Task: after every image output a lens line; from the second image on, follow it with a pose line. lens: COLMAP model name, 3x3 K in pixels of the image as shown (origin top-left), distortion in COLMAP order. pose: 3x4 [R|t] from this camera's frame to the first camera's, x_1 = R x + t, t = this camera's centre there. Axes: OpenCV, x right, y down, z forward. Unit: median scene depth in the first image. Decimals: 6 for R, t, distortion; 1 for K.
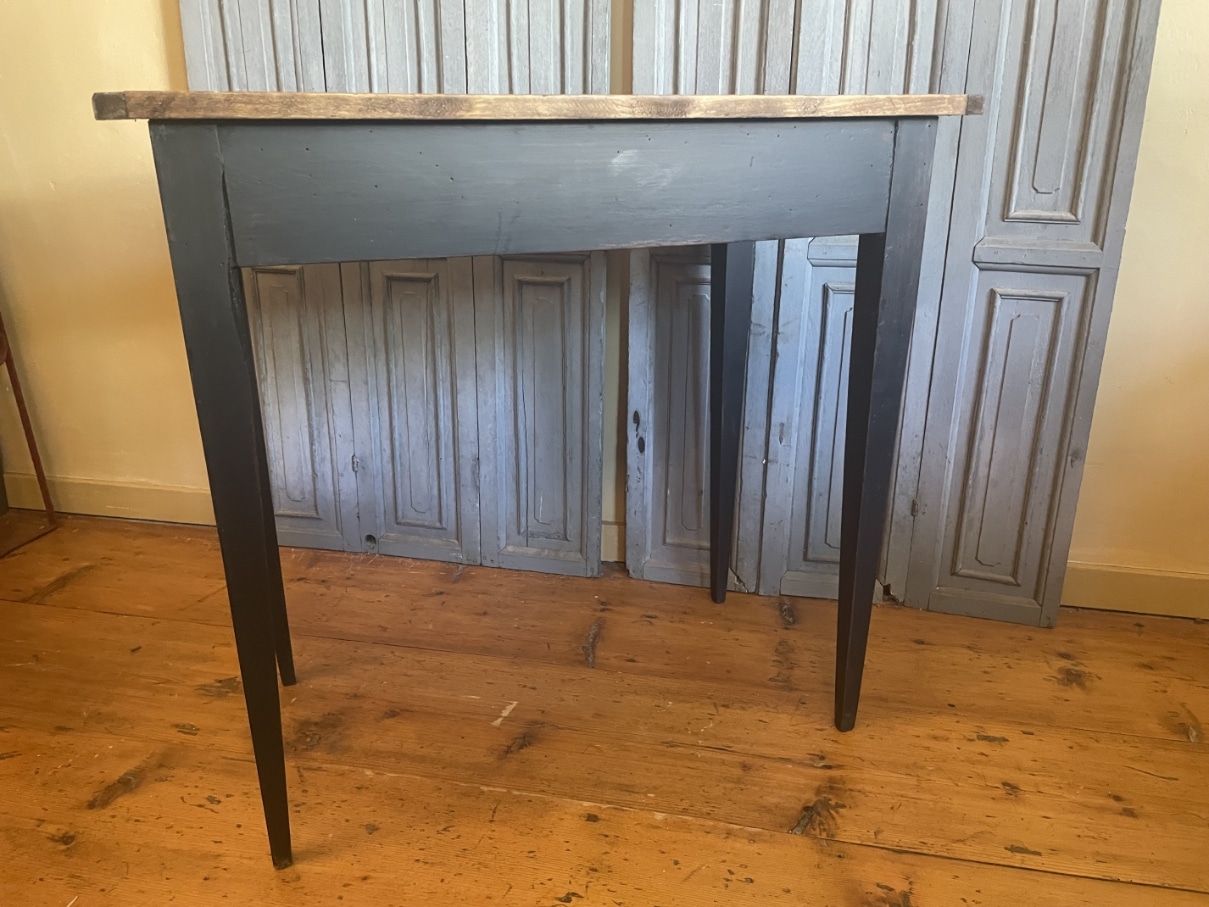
lens RADIAL K [[917.3, 0, 604.5], [0, 917.3, 453.5], [0, 0, 1]] dist [0.088828, -0.125761]
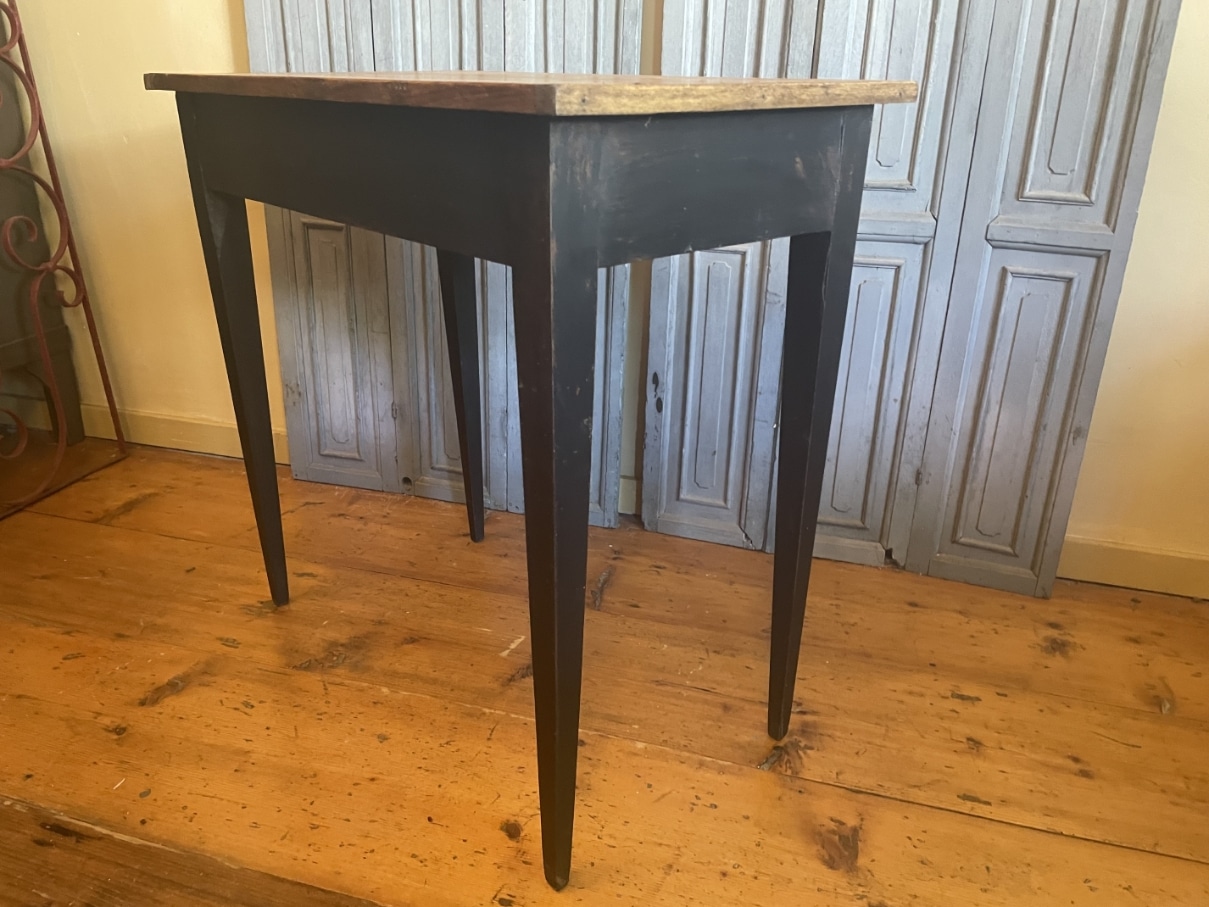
lens RADIAL K [[917.3, 0, 604.5], [0, 917.3, 453.5], [0, 0, 1]] dist [0.088828, -0.125761]
pose [[0.996503, 0.046294, -0.069560, 0.060846], [-0.042584, 0.997637, 0.053915, -0.008755], [0.071892, -0.050764, 0.996120, -0.061092]]
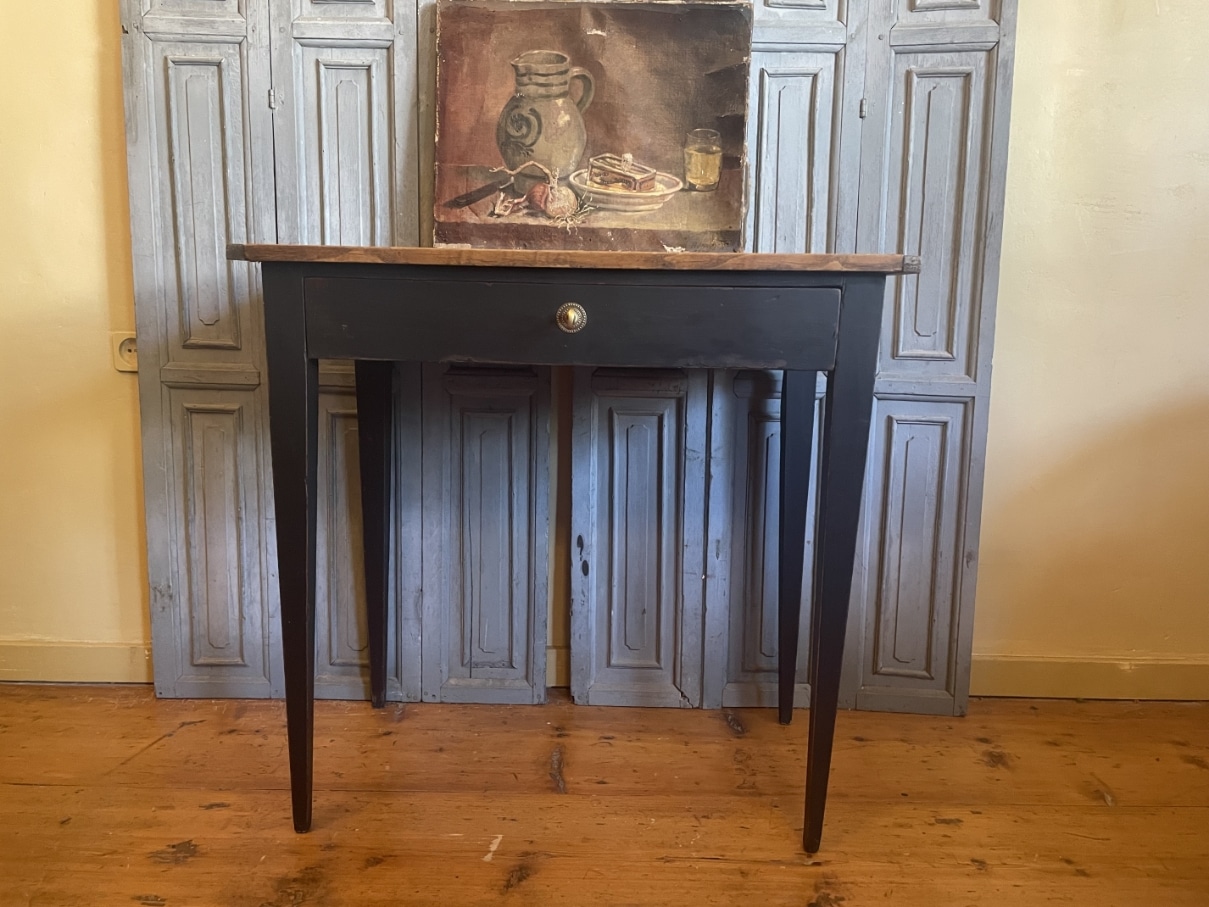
lens RADIAL K [[916.6, 0, 599.7], [0, 916.6, 434.6], [0, 0, 1]] dist [0.080402, -0.111792]
pose [[0.980142, -0.021578, 0.197119, -0.167624], [0.054352, 0.985227, -0.162402, 0.014473], [-0.190703, 0.169890, 0.966835, -0.043234]]
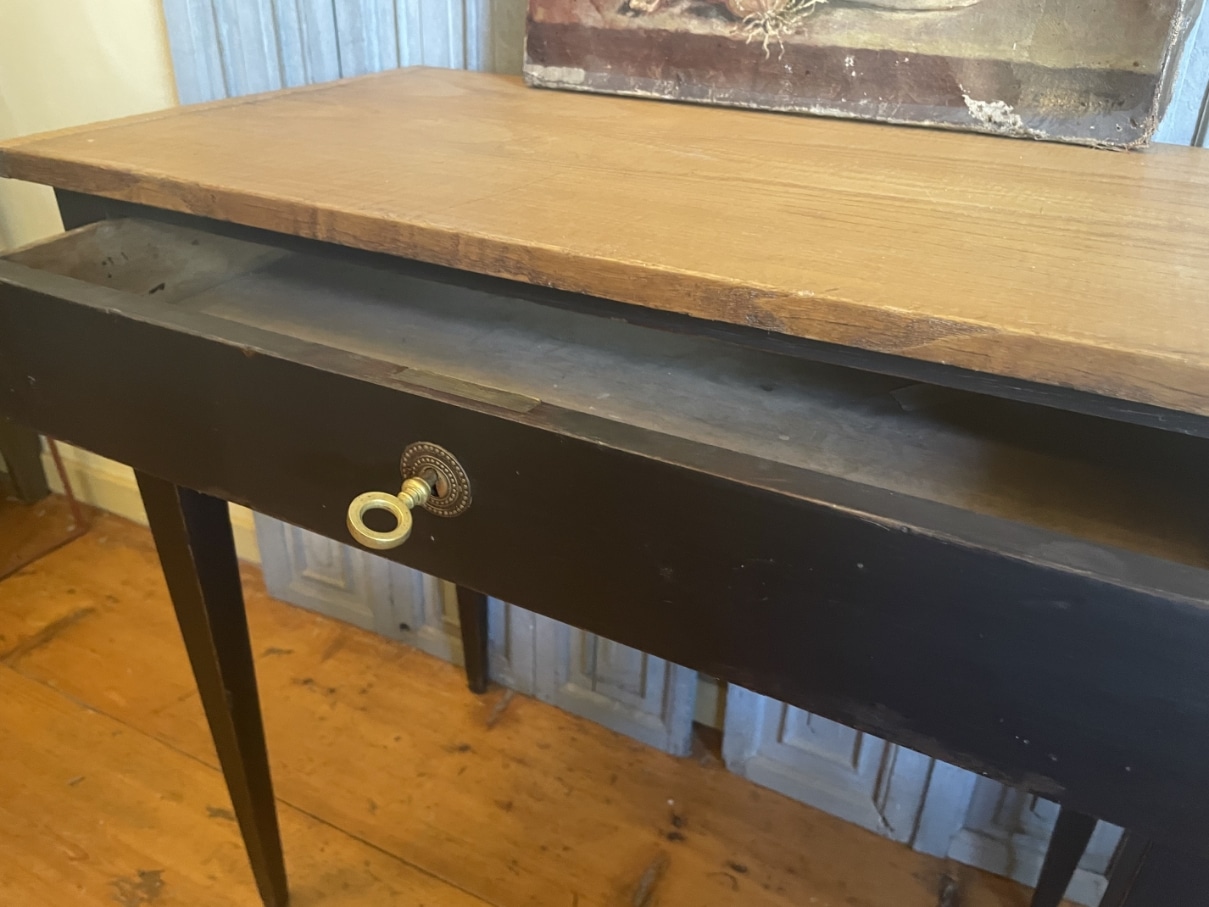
lens RADIAL K [[930.6, 0, 608.8], [0, 930.6, 448.3], [0, 0, 1]] dist [0.085867, -0.134798]
pose [[0.966575, 0.133577, -0.218838, 0.076459], [-0.094136, 0.978840, 0.181690, -0.266712], [0.238477, -0.155016, 0.958696, 0.397270]]
